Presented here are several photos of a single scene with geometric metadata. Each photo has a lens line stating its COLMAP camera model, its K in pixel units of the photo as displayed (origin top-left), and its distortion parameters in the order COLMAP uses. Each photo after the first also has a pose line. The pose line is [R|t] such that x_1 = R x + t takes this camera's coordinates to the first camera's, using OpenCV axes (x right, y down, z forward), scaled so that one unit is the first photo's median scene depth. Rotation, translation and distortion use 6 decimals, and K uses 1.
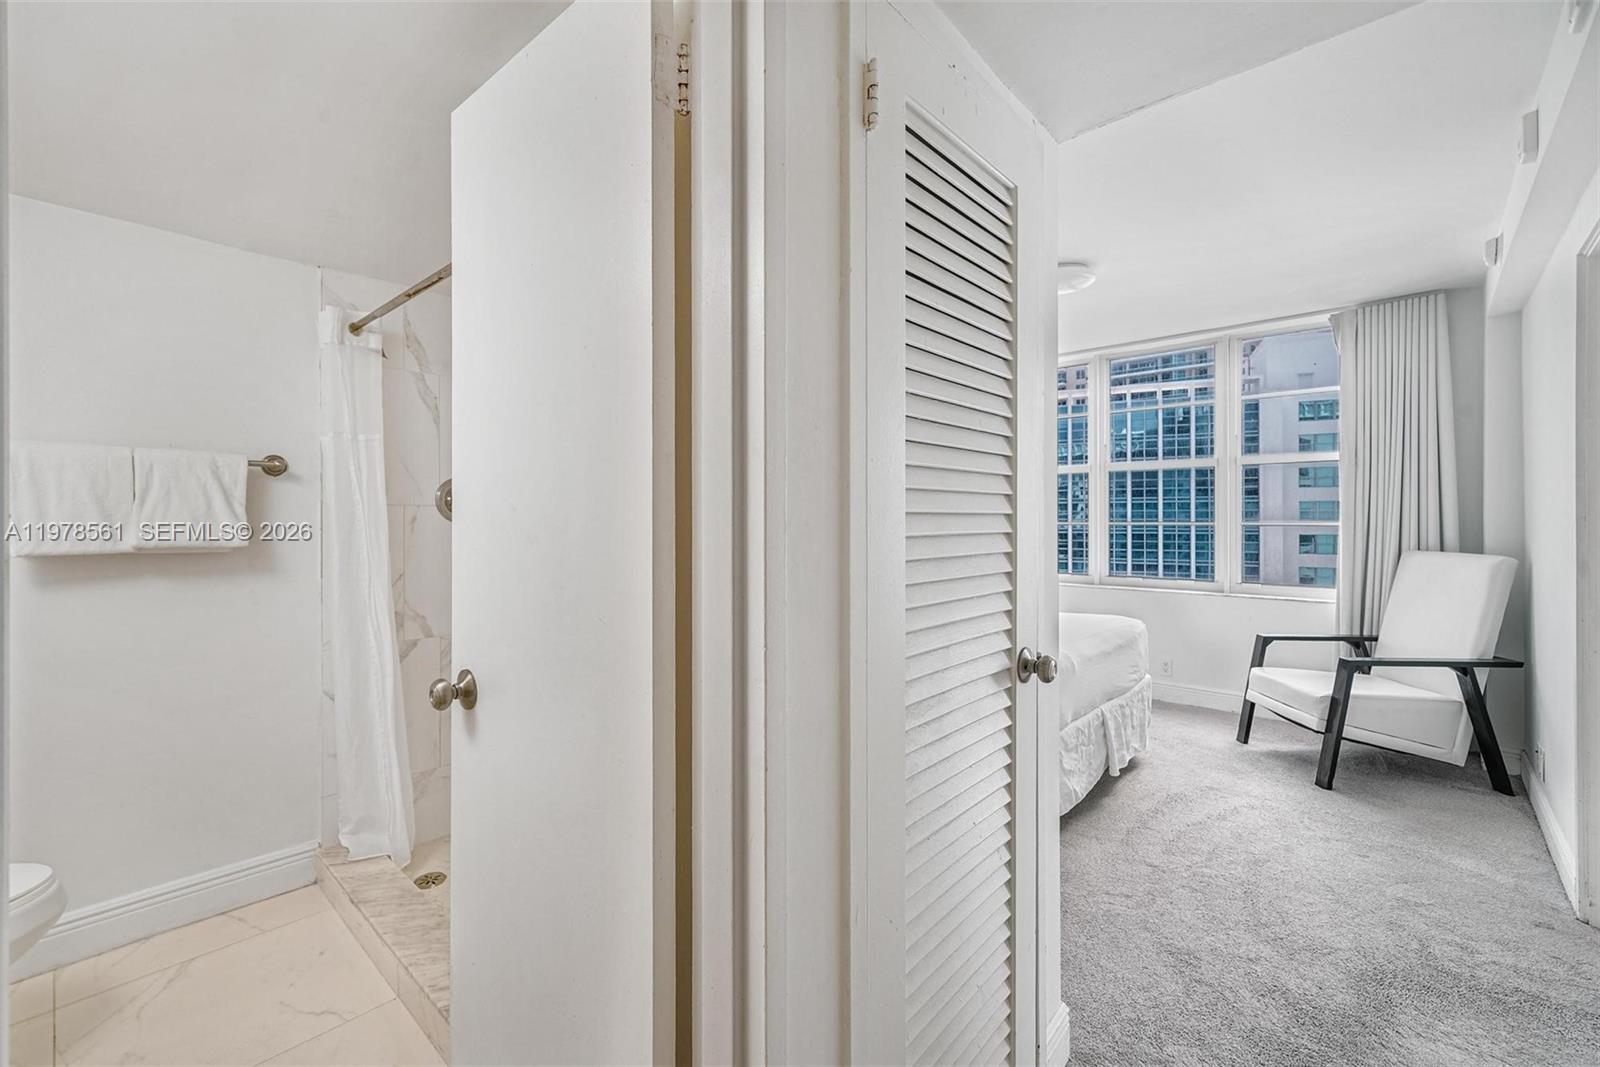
lens RADIAL K [[663.3, 0, 787.6], [0, 663.3, 522.3], [0, 0, 1]] dist [0.000612, -0.000295]
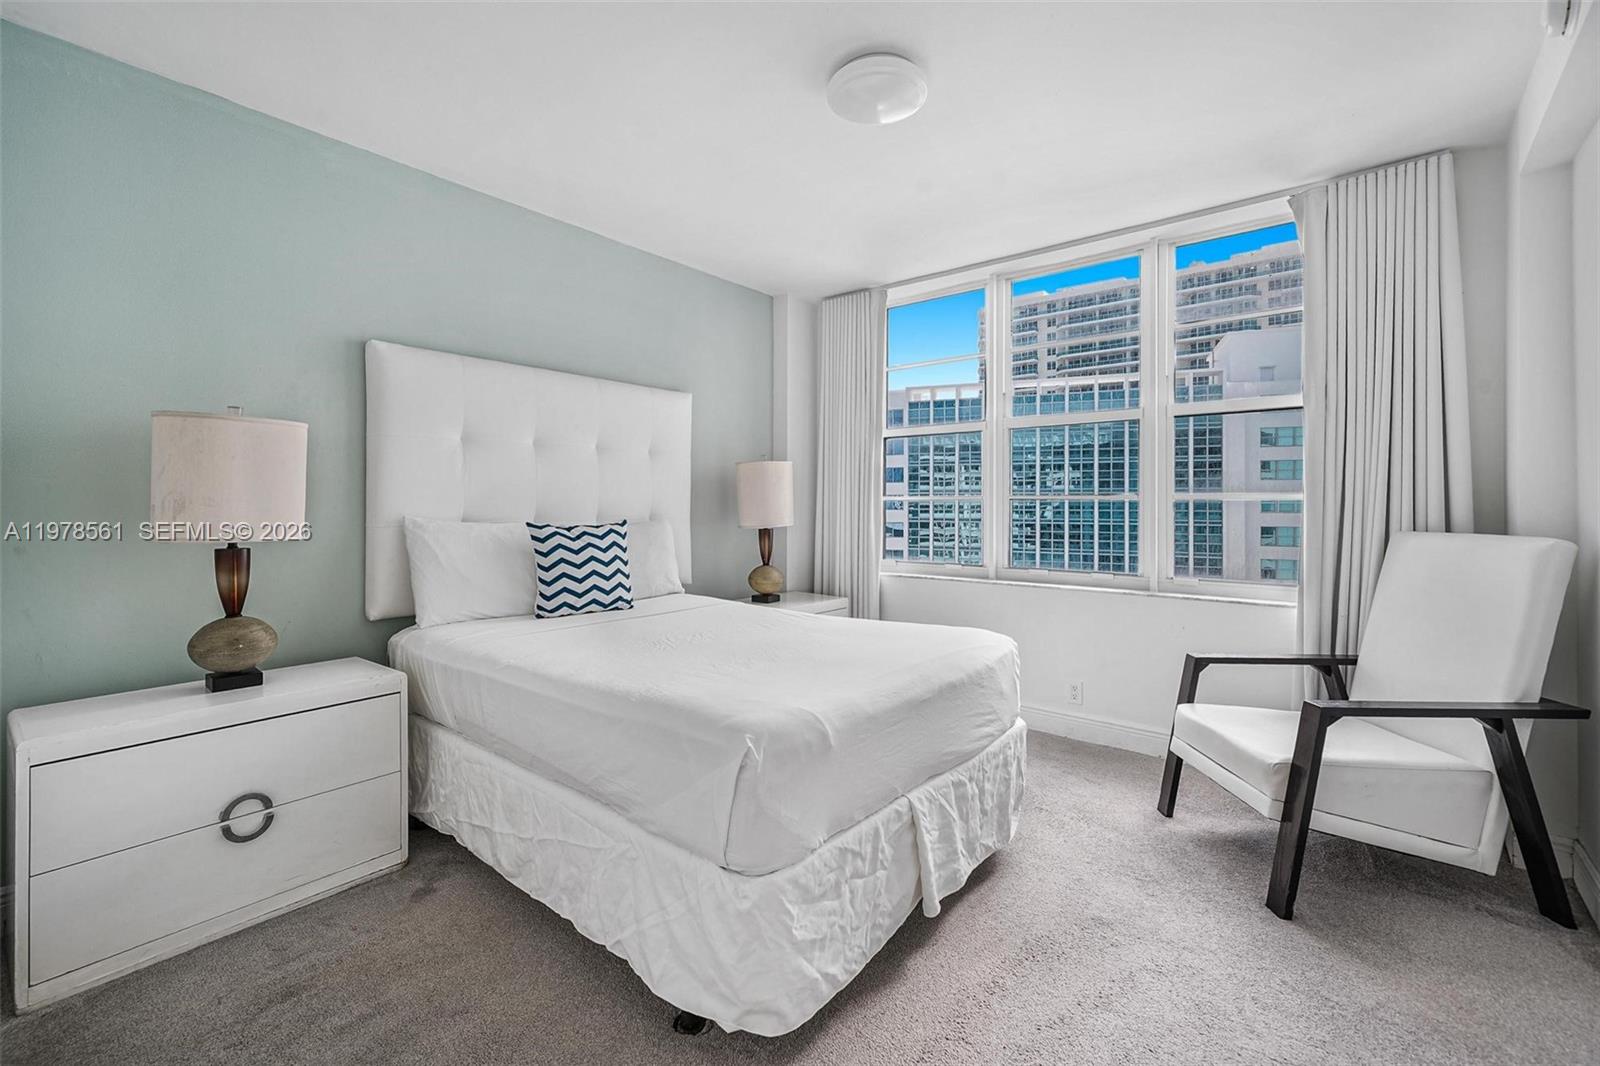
lens RADIAL K [[674.1, 0, 803.3], [0, 674.1, 506.2], [0, 0, 1]] dist [0.001570, 0.000080]
pose [[0.998167, 0.008066, 0.059985, 0.302436], [-0.007552, 0.999933, -0.008780, 0.029349], [-0.060052, 0.008311, 0.998161, 0.368991]]
